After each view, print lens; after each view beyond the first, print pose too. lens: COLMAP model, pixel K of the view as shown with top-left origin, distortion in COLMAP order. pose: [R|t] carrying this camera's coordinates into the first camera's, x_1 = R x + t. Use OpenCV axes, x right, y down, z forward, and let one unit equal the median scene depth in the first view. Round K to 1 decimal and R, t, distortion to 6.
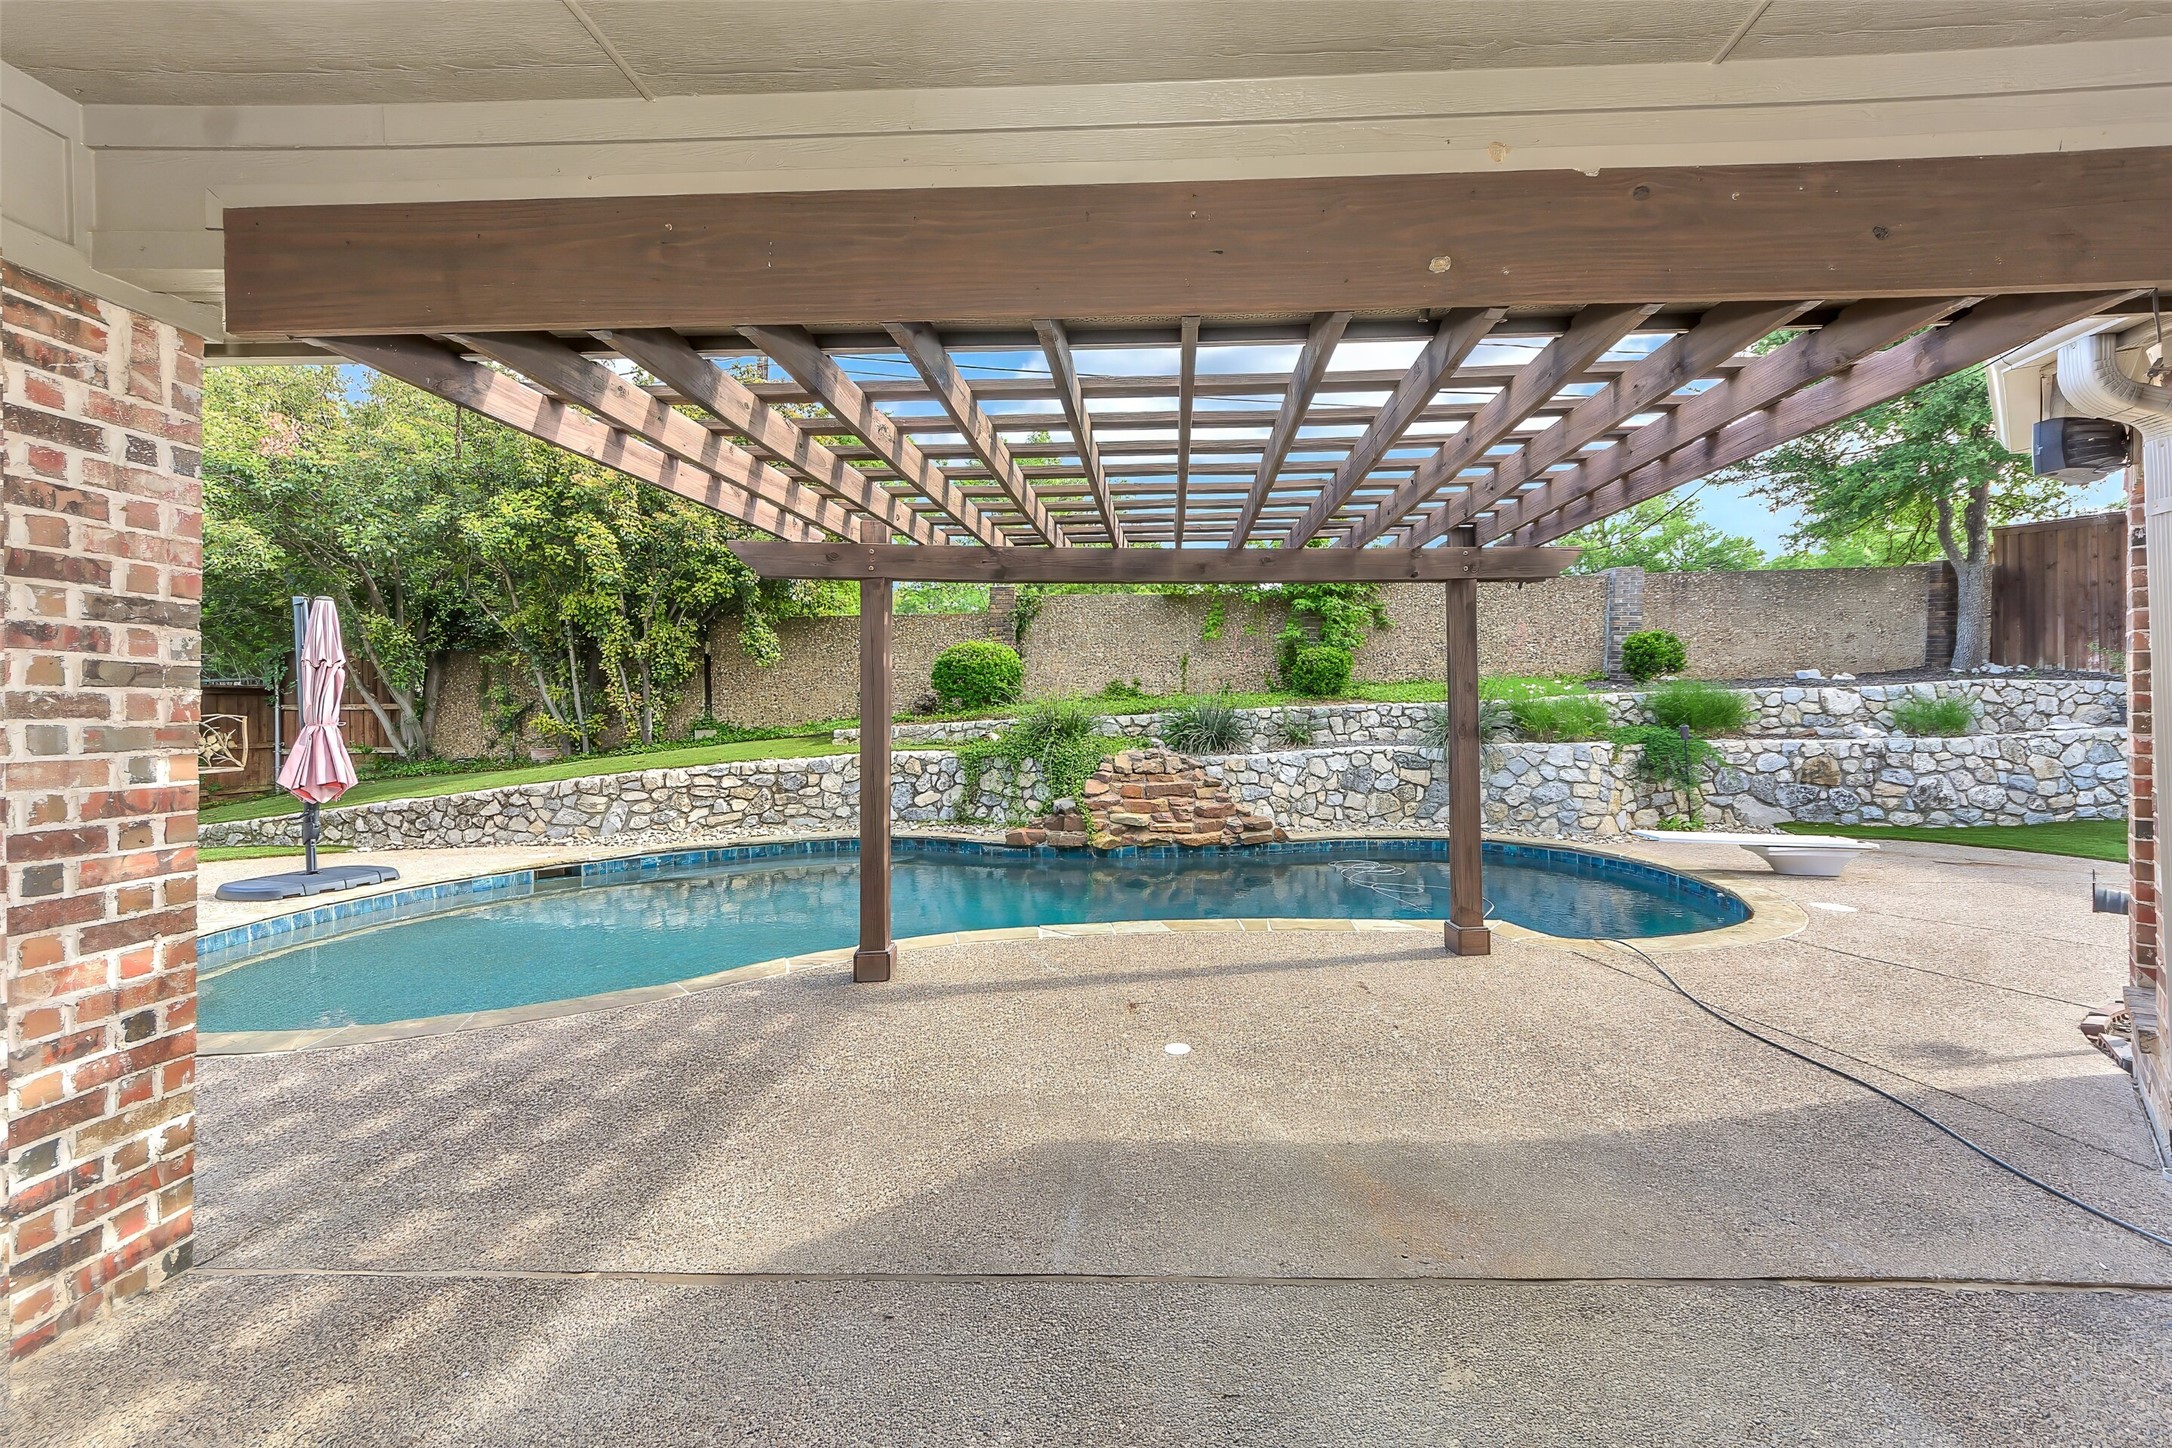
lens RADIAL K [[841.9, 0, 1123.7], [0, 841.9, 708.5], [0, 0, 1]] dist [0.003372, -0.001190]
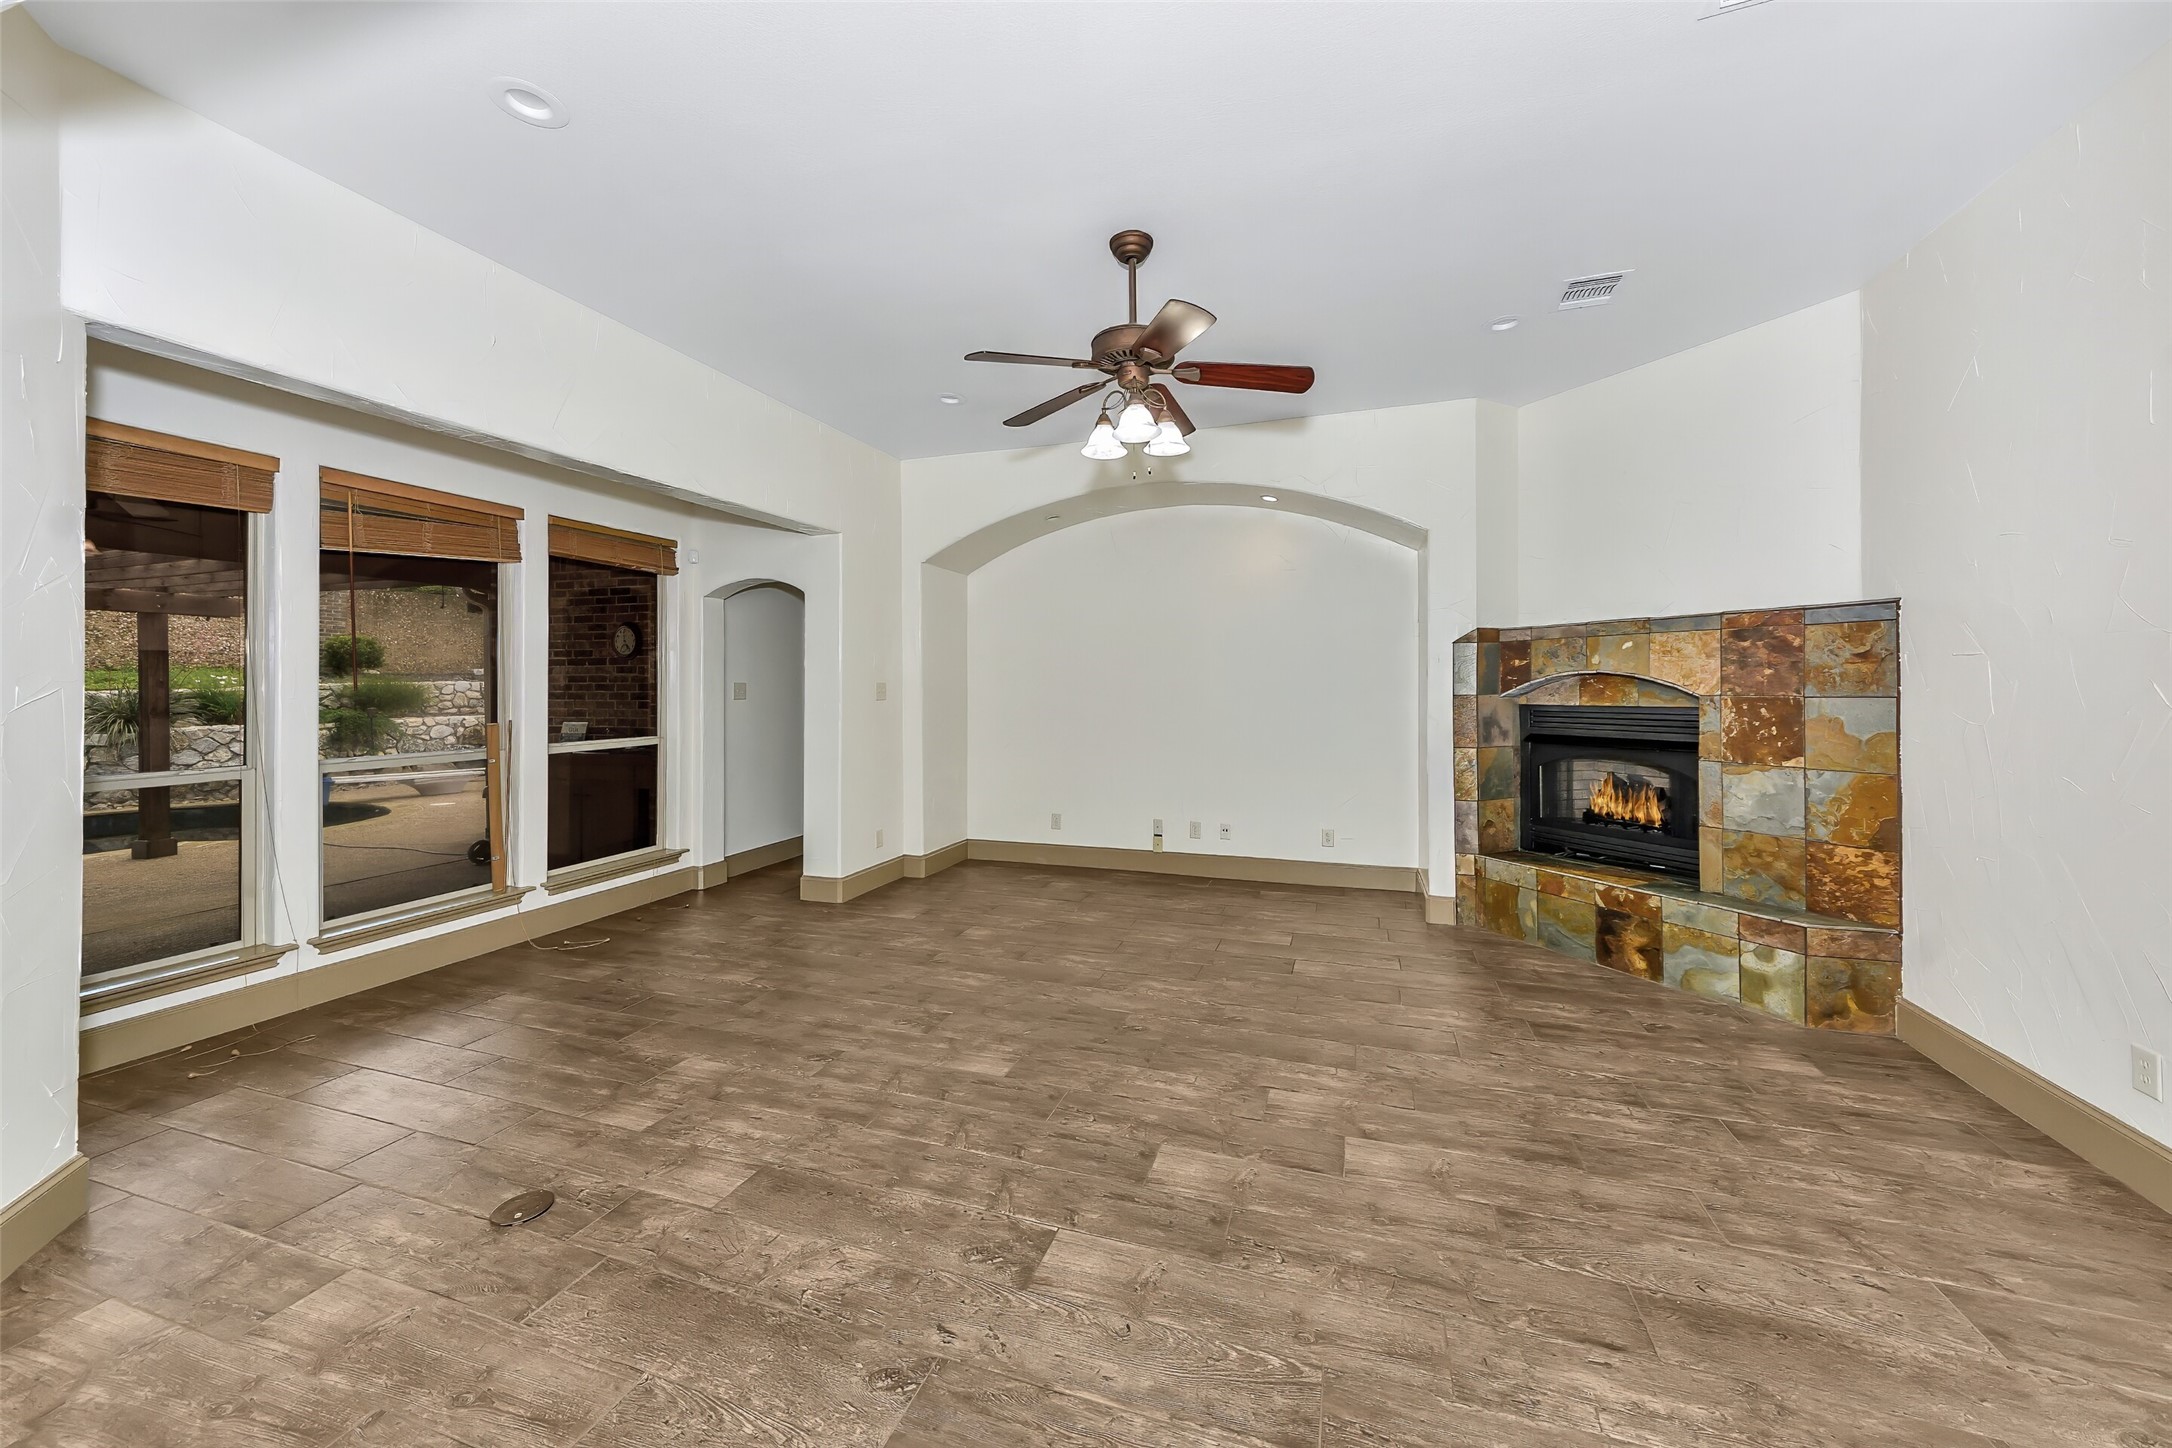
lens RADIAL K [[784.4, 0, 1111.4], [0, 784.4, 682.6], [0, 0, 1]] dist [0.006769, -0.002809]
pose [[0.275016, 0.011312, 0.961373, -0.237389], [0.003354, 0.999913, -0.012725, -0.001185], [-0.961434, 0.006724, 0.274954, -0.509346]]
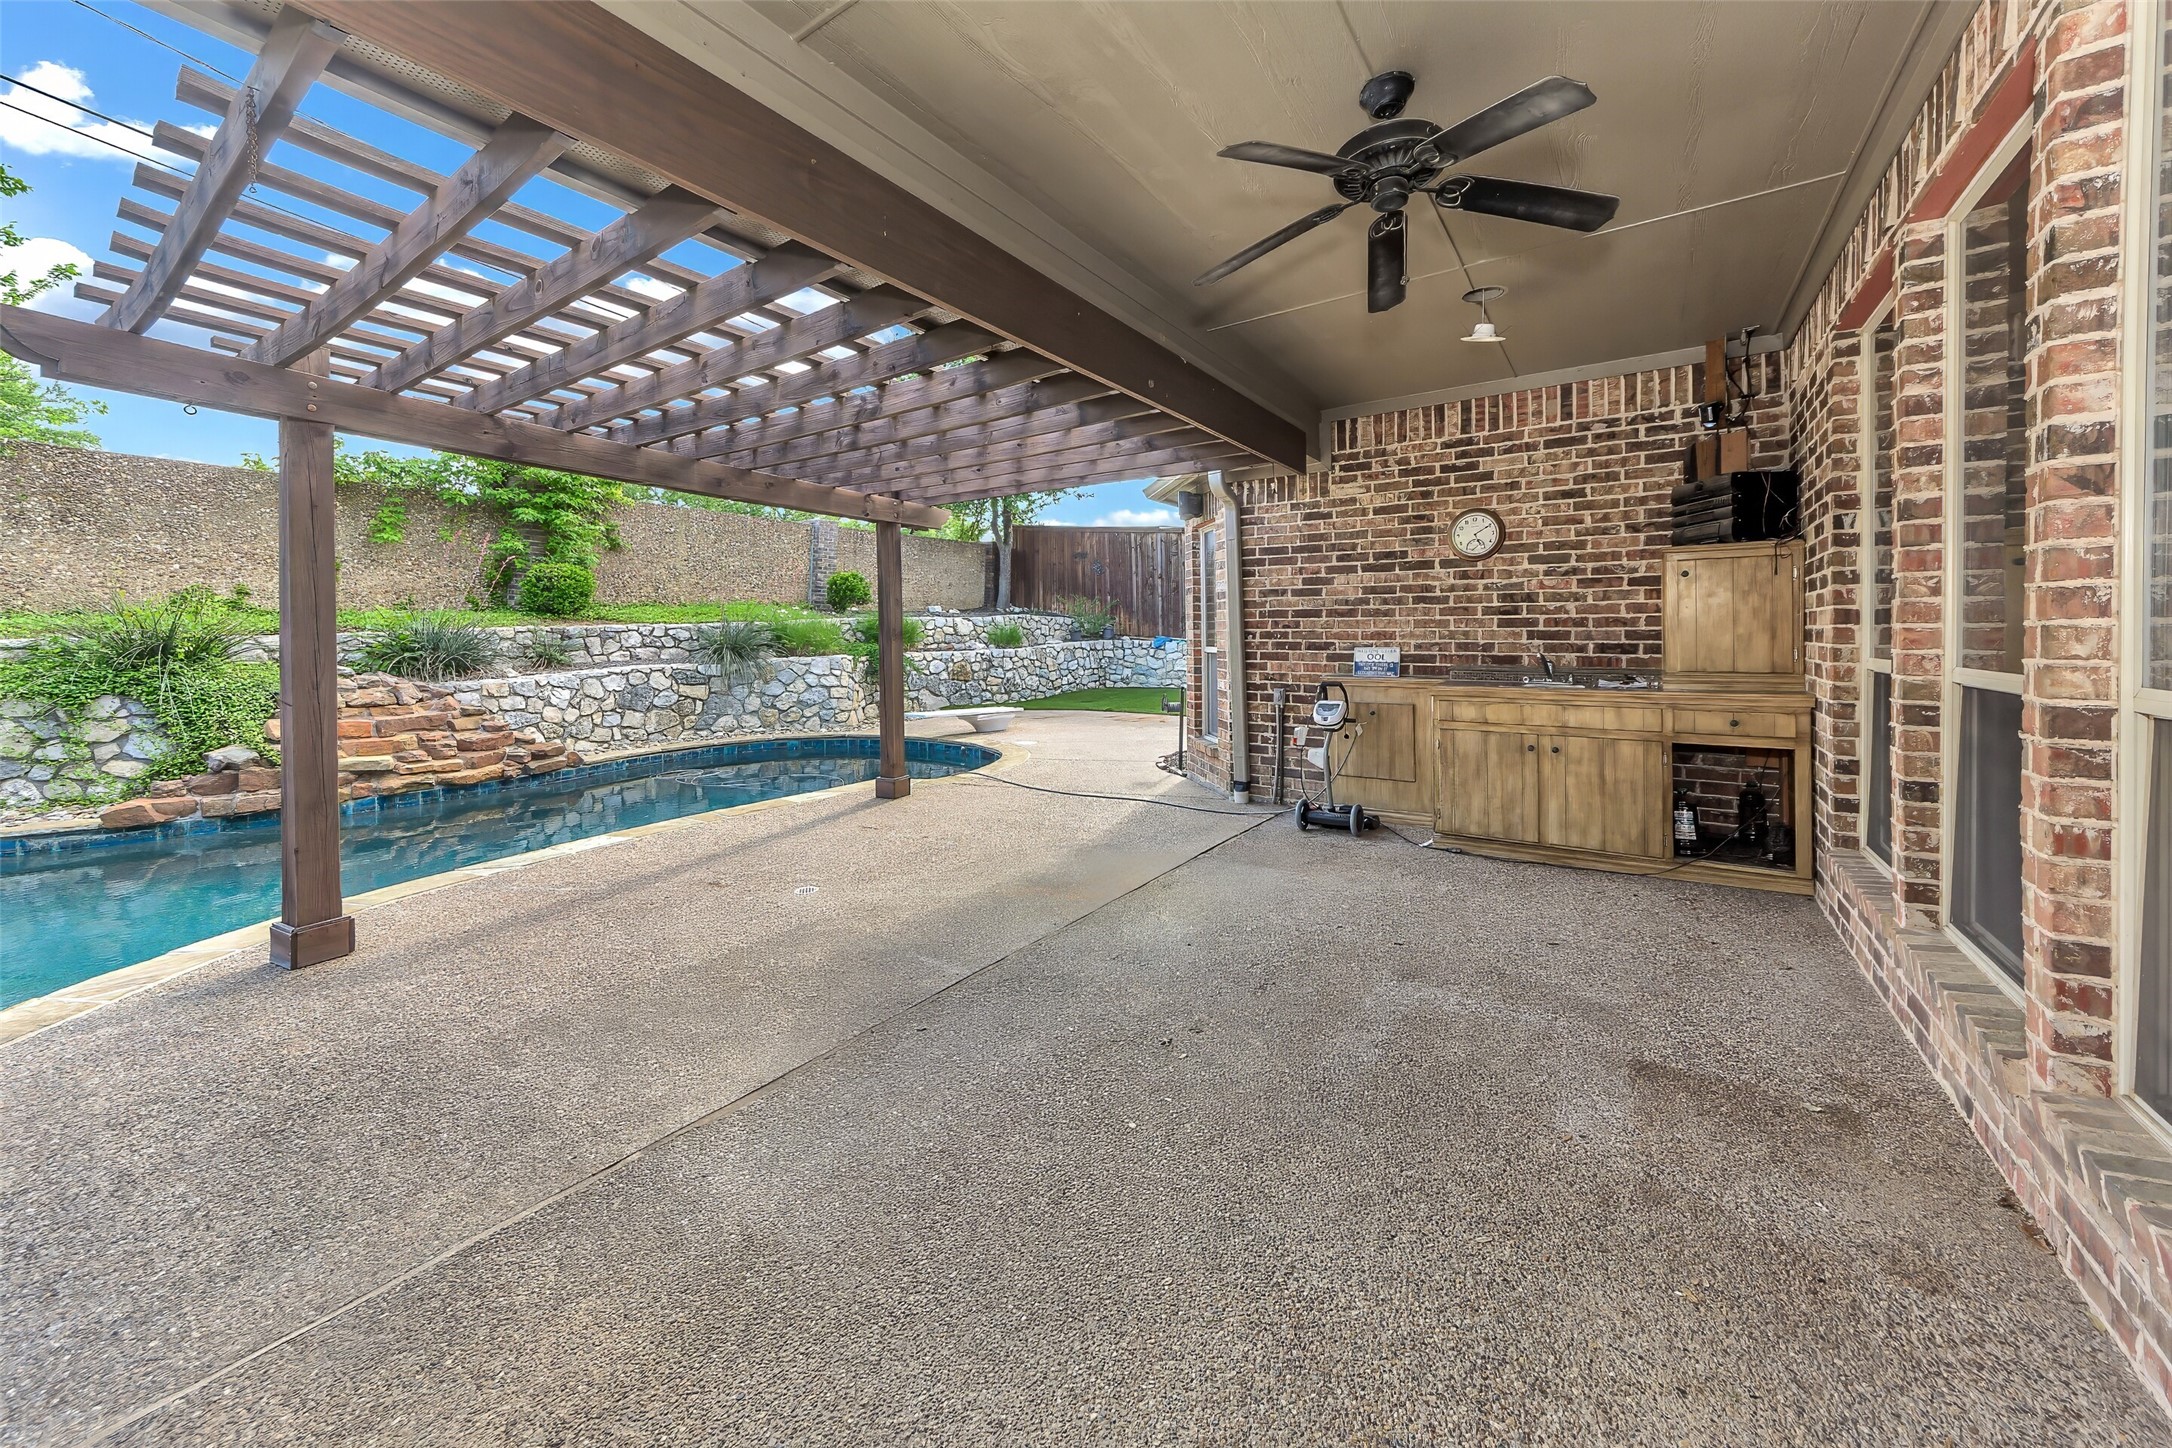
lens RADIAL K [[784.4, 0, 1124.2], [0, 784.4, 647.2], [0, 0, 1]] dist [0.006769, -0.002809]
pose [[0.518150, -0.010290, 0.855228, -0.232445], [0.003981, 0.999946, 0.009619, 0.017422], [-0.855281, -0.001579, 0.518162, 0.012004]]
